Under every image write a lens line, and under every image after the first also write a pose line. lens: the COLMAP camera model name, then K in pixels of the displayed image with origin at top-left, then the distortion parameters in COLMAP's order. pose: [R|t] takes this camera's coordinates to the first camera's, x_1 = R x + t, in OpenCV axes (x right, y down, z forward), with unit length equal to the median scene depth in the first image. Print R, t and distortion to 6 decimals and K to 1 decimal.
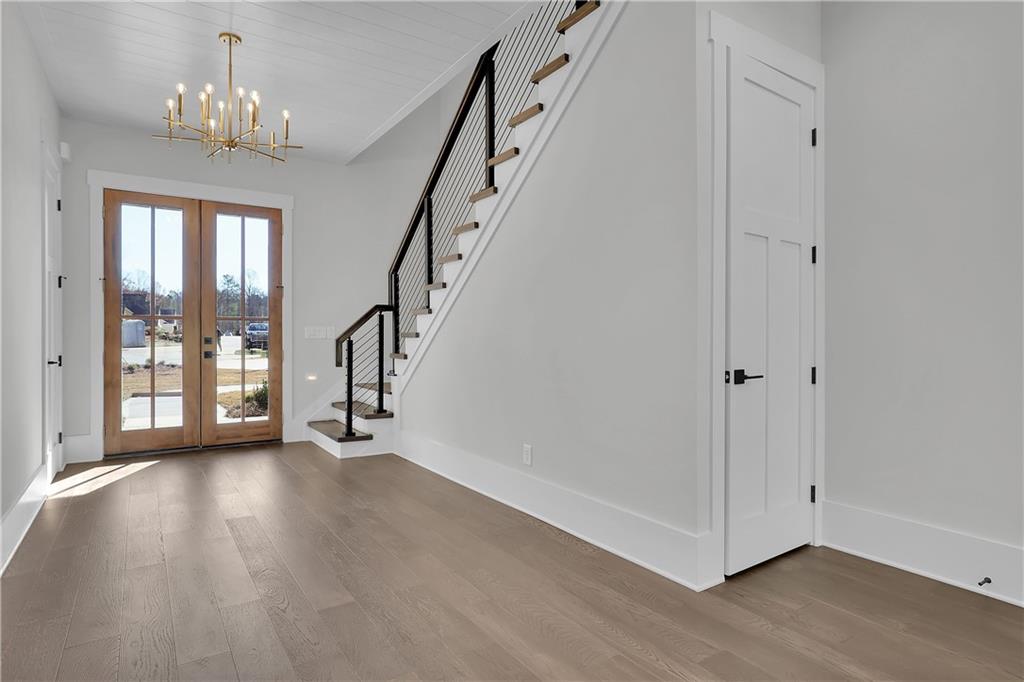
lens RADIAL K [[529.2, 0, 512.0], [0, 529.2, 341.0], [0, 0, 1]] dist [0.000409, 0.001133]
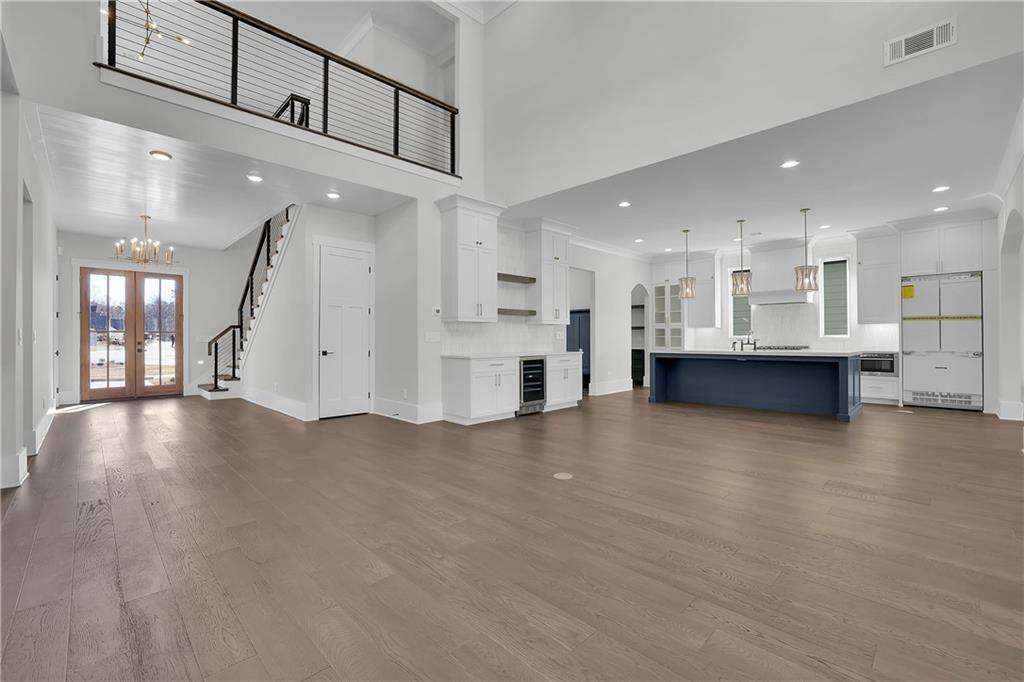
lens RADIAL K [[440.0, 0, 512.0], [0, 440.0, 341.0], [0, 0, 1]] dist [-0.001272, 0.000187]
pose [[0.988116, -0.005478, 0.153612, 0.556100], [0.006470, 0.999961, -0.005958, 0.009666], [-0.153574, 0.006881, 0.988113, -0.847531]]
